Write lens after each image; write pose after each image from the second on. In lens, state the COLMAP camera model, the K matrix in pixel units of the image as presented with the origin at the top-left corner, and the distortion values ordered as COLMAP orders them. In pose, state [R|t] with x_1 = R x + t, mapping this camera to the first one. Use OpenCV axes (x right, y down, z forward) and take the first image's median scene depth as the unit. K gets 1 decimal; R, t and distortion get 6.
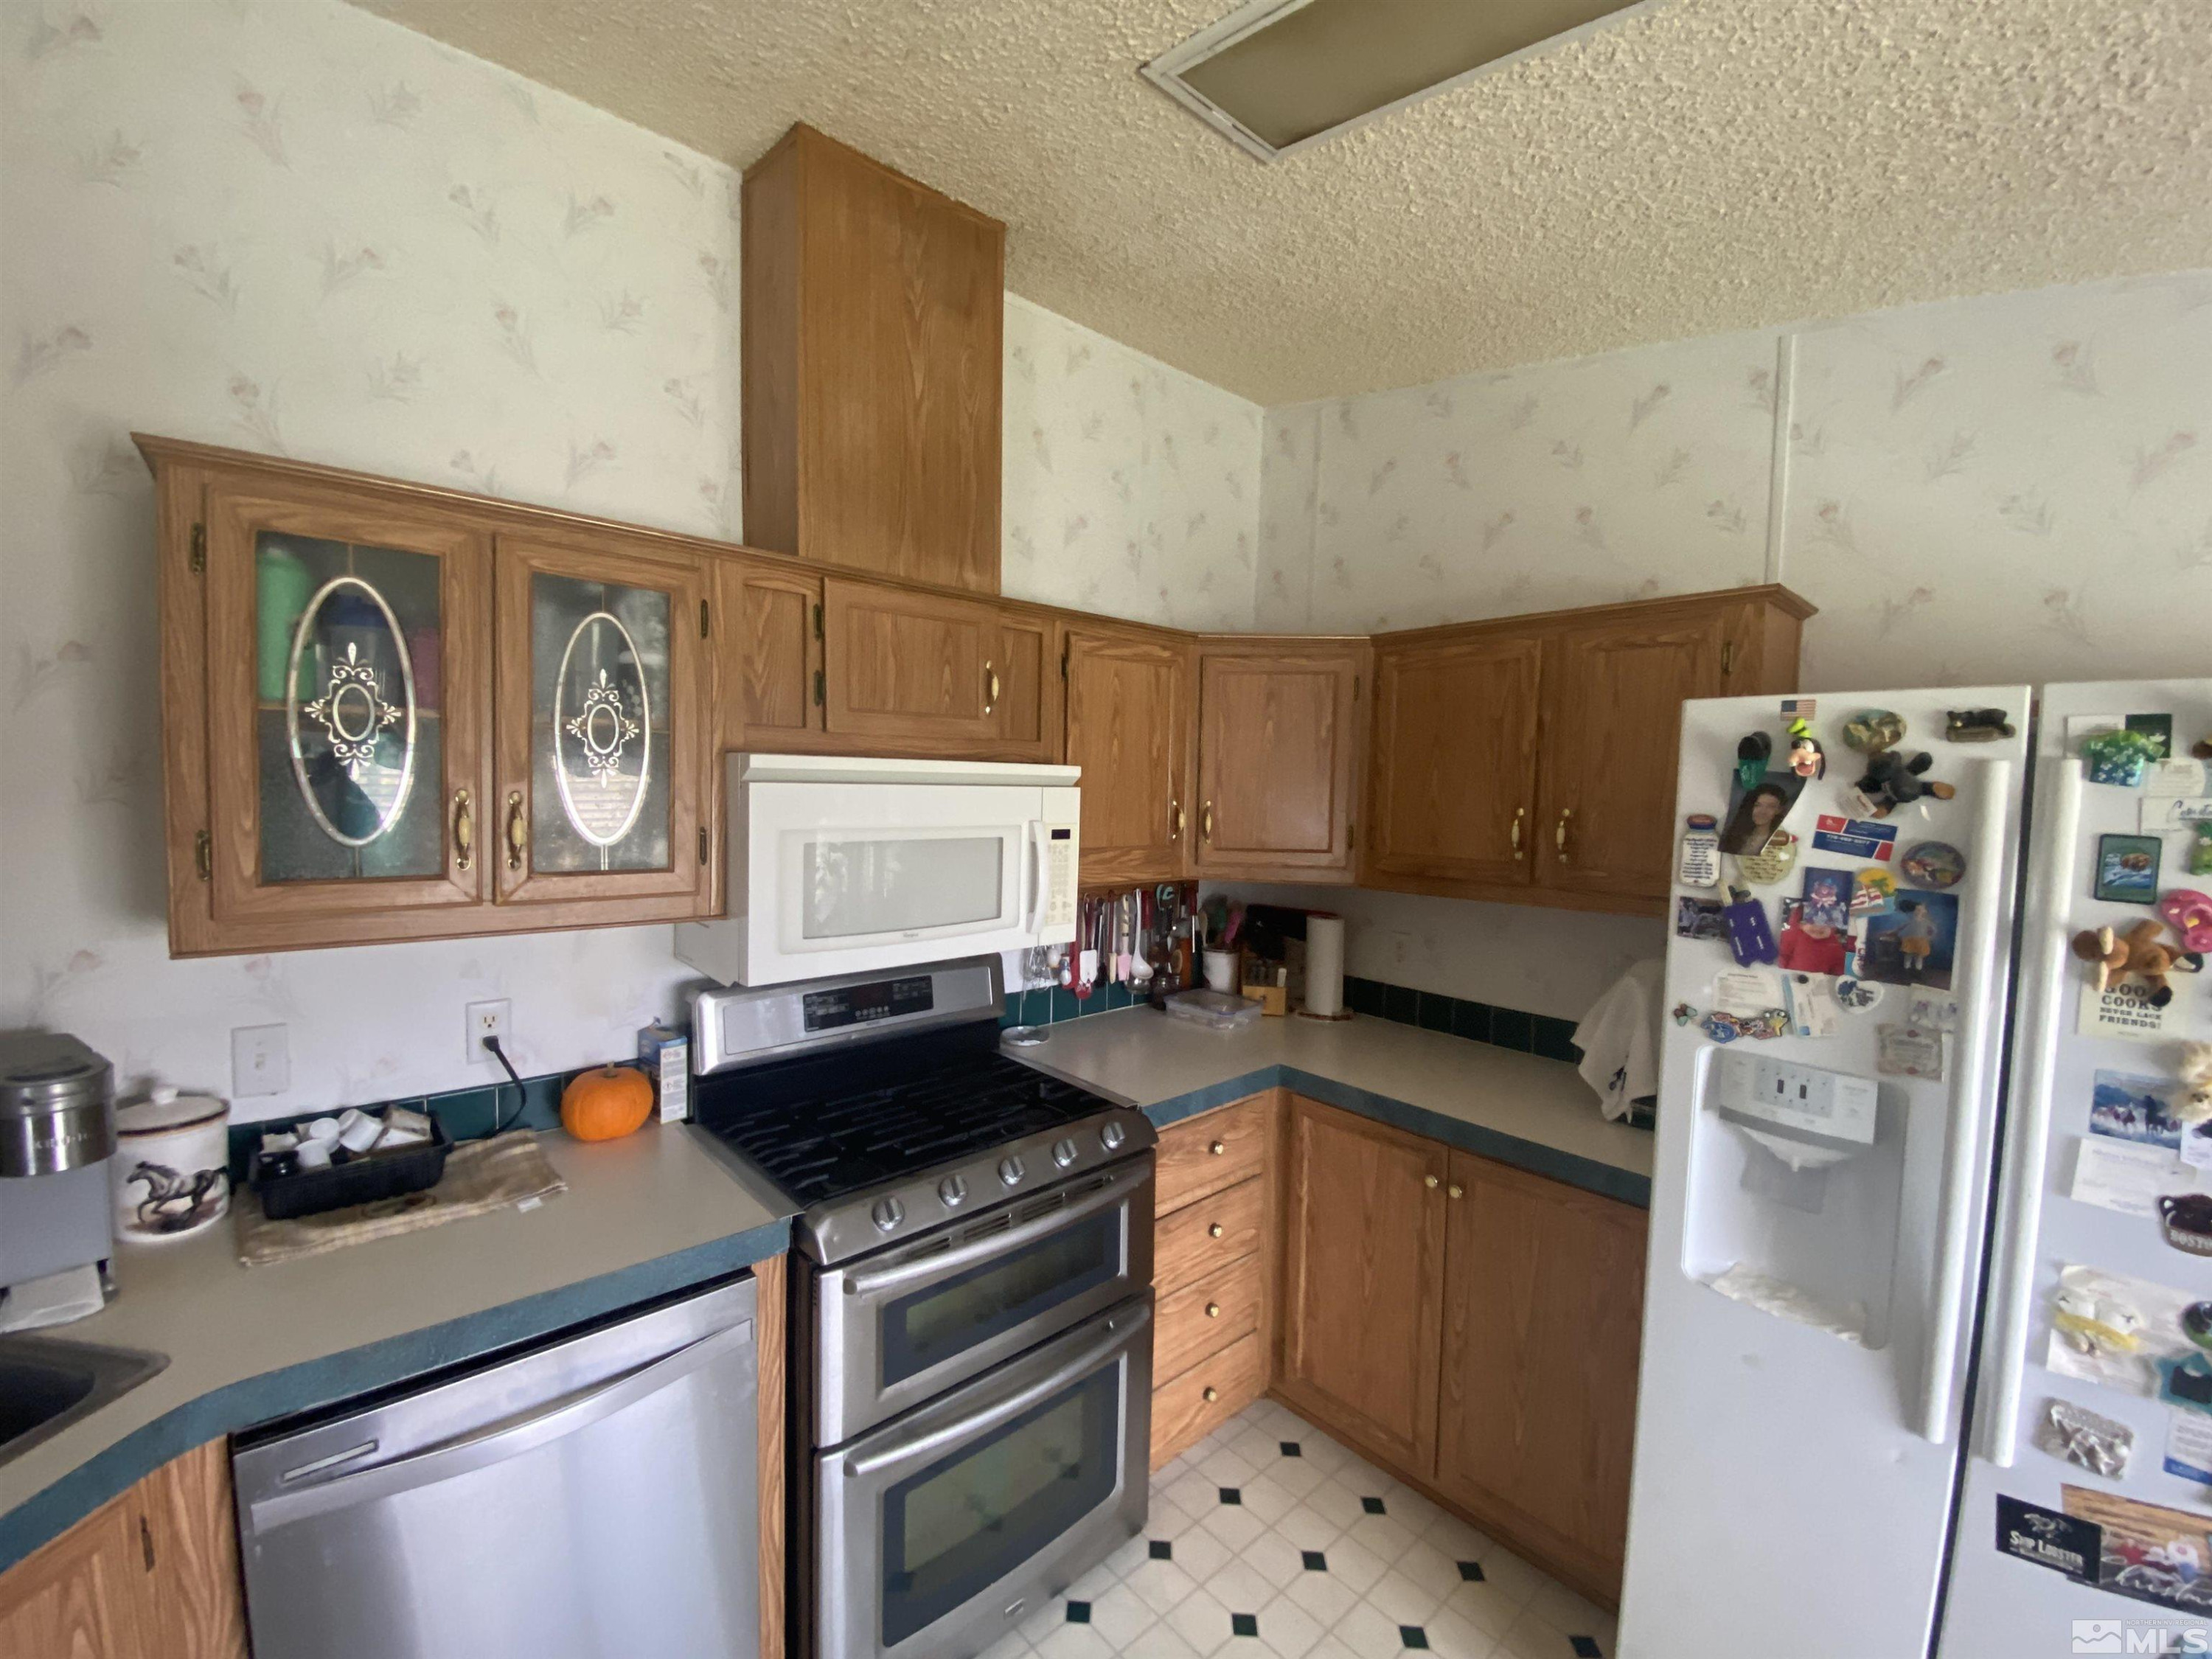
lens RADIAL K [[879.8, 0, 1086.6], [0, 879.8, 830.1], [0, 0, 1]] dist [0.010422, -0.005116]
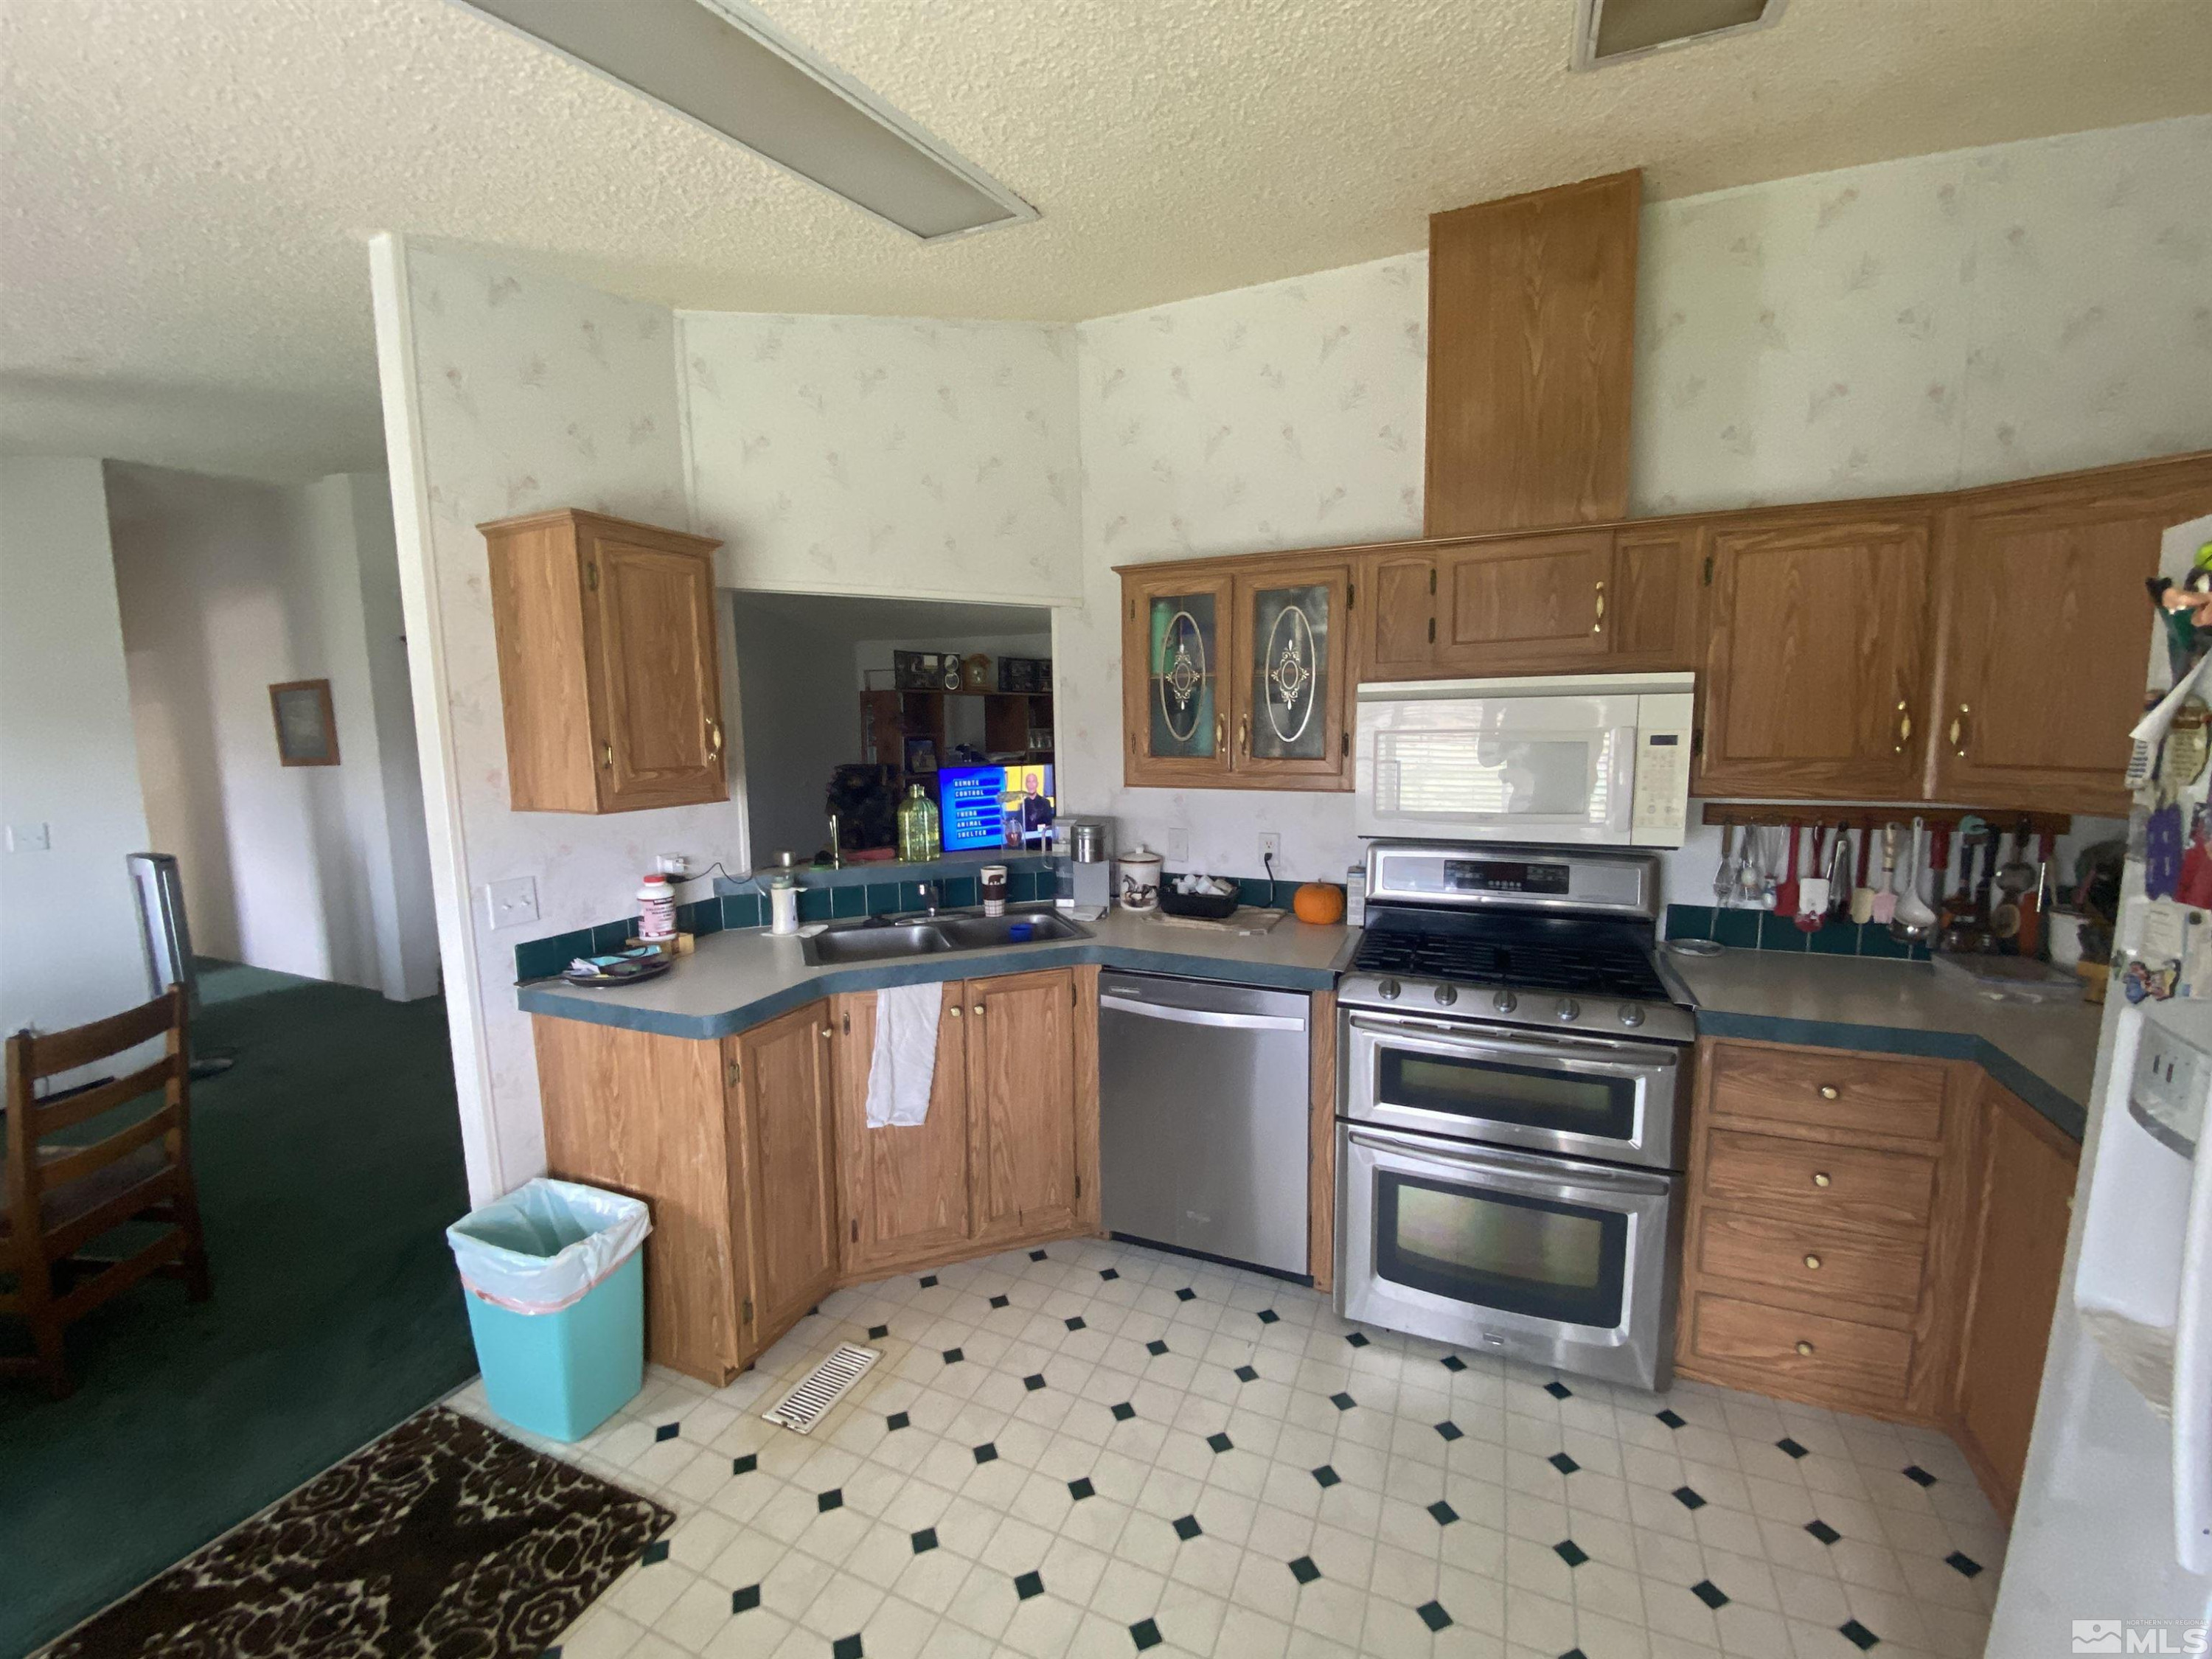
lens RADIAL K [[898.9, 0, 1110.7], [0, 898.9, 833.8], [0, 0, 1]] dist [-0.009306, -0.001568]
pose [[0.435326, 0.082550, -0.896480, 0.652927], [-0.024530, 0.996505, 0.079849, 0.047789], [0.899939, -0.012770, 0.435830, -0.053764]]
